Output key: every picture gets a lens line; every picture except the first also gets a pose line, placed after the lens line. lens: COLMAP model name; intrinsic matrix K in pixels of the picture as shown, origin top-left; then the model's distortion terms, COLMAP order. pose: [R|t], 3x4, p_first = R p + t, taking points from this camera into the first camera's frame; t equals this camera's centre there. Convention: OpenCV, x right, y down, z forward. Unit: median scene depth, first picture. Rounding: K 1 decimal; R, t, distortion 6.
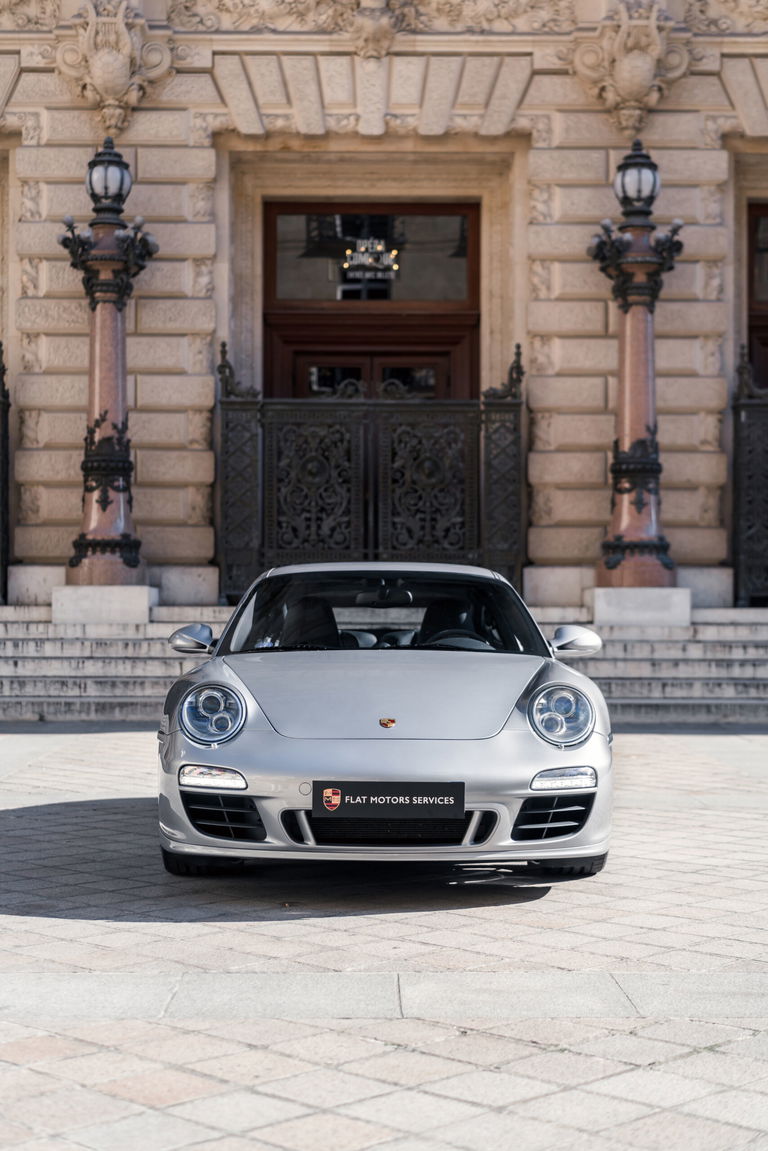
lens RADIAL K [[1813.3, 0, 360.8], [0, 1813.3, 628.5], [0, 0, 1]] dist [-0.009134, 0.000824]
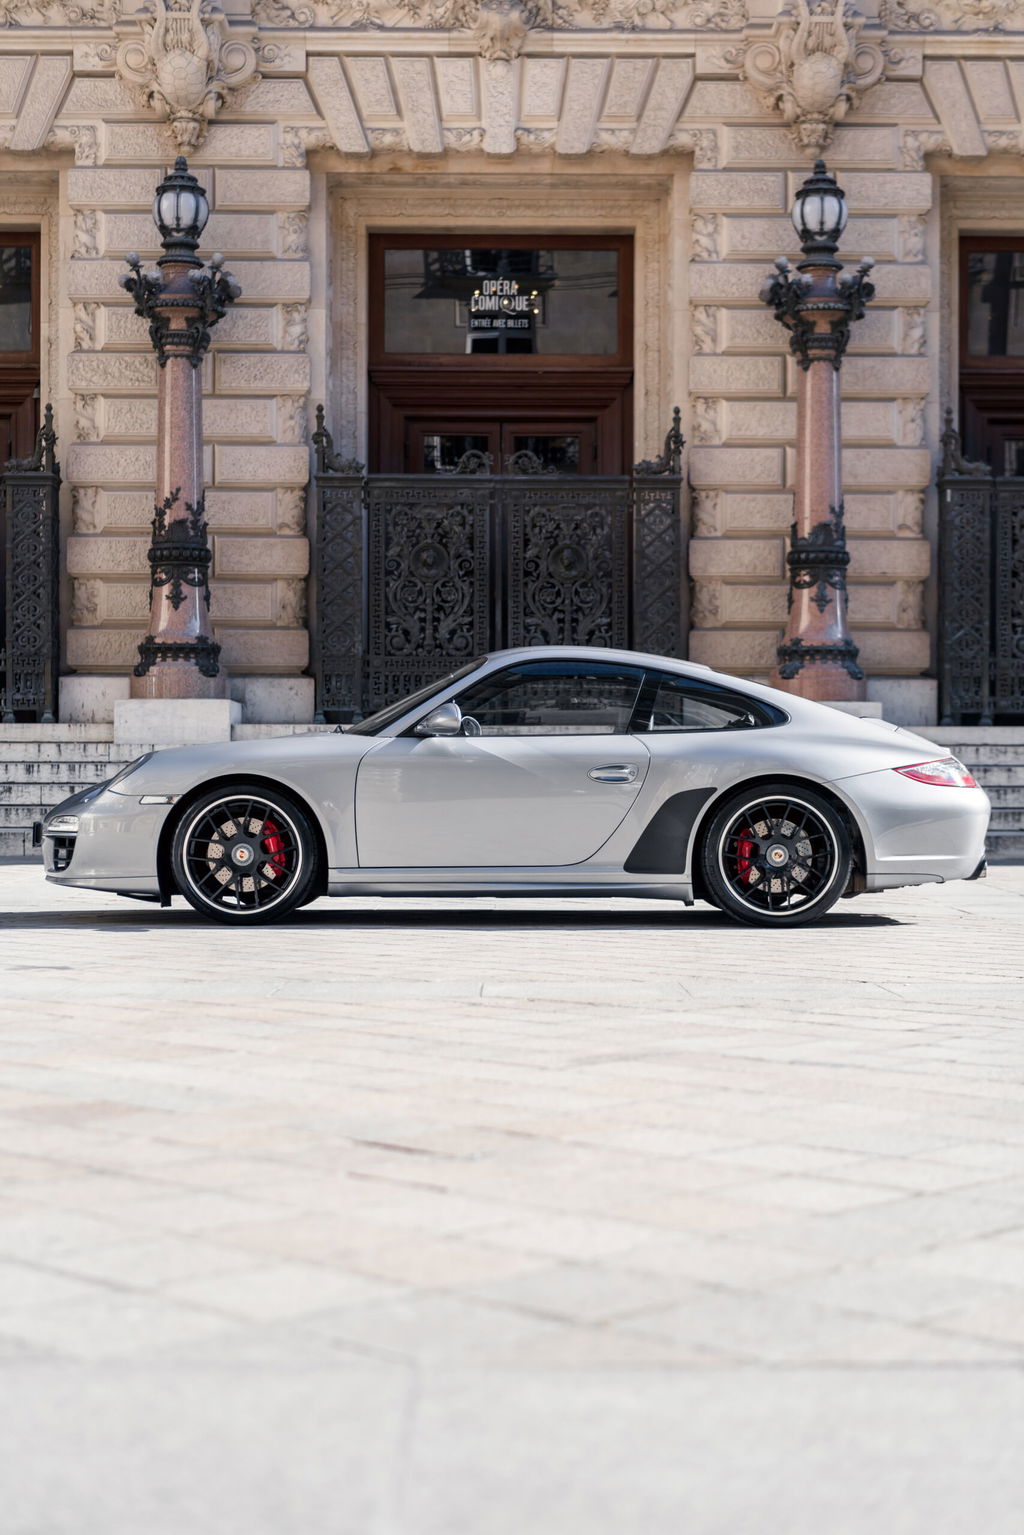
lens RADIAL K [[2431.7, 0, 513.5], [0, 2431.7, 819.1], [0, 0, 1]] dist [-0.019494, 0.009740]
pose [[0.999991, -0.000182, 0.004330, 0.007623], [0.000133, 0.999935, 0.011421, 0.017924], [-0.004331, -0.011420, 0.999925, -0.109365]]
